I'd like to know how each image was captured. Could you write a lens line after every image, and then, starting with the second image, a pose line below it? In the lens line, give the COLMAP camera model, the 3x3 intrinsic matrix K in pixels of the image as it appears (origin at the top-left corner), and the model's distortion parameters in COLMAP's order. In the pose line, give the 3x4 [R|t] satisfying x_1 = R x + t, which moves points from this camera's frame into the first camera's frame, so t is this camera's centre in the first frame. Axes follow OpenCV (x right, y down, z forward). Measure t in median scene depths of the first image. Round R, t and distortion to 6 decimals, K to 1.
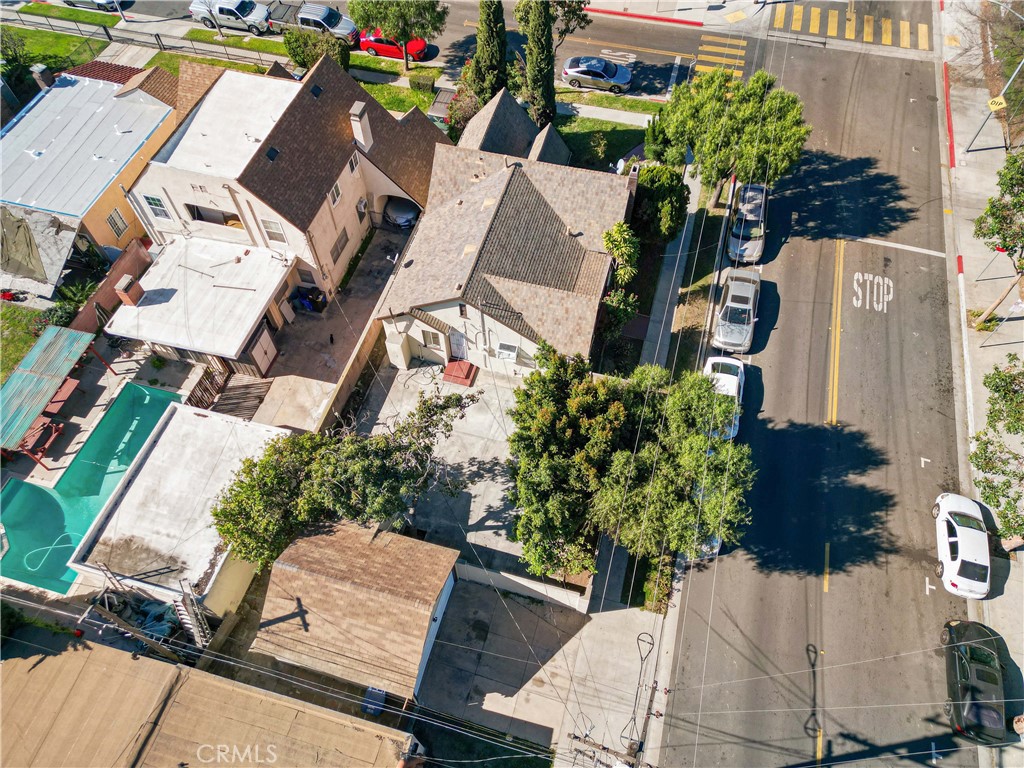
lens RADIAL K [[719.5, 0, 517.6], [0, 719.5, 385.5], [0, 0, 1]] dist [0.064022, -0.054515]
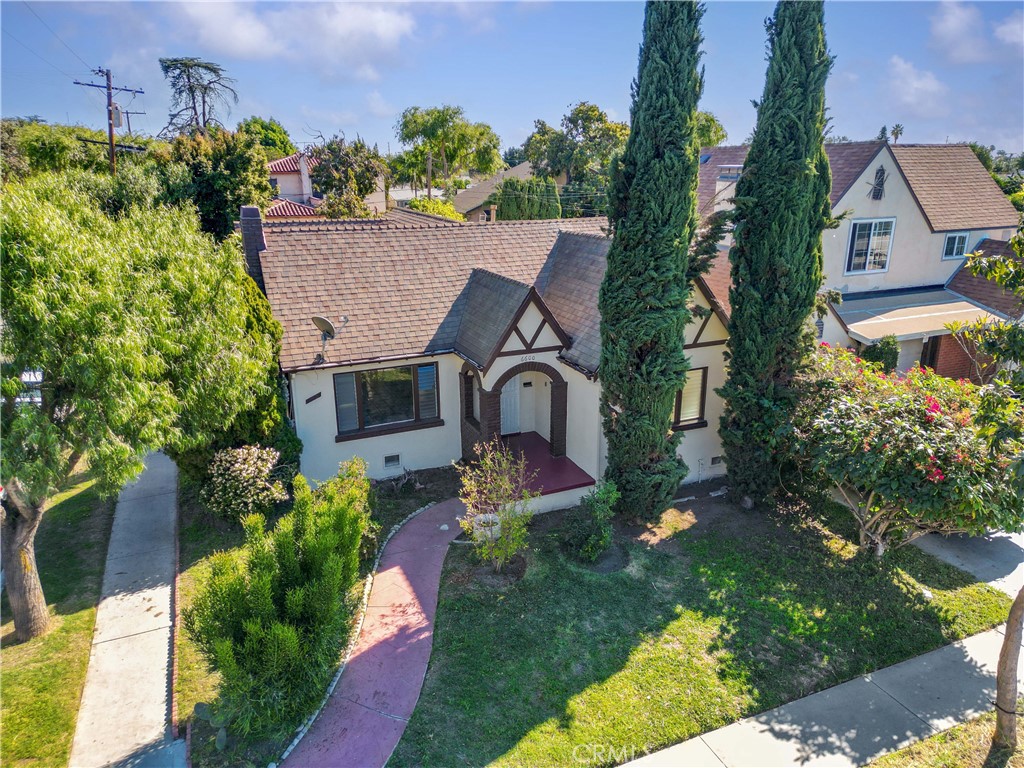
lens RADIAL K [[719.5, 0, 512.8], [0, 719.5, 385.2], [0, 0, 1]] dist [0.064022, -0.054515]
pose [[-0.778289, 0.190487, -0.598315, 0.337854], [-0.520519, 0.337198, 0.784447, -0.728139], [0.351177, 0.921961, -0.163286, 1.244601]]
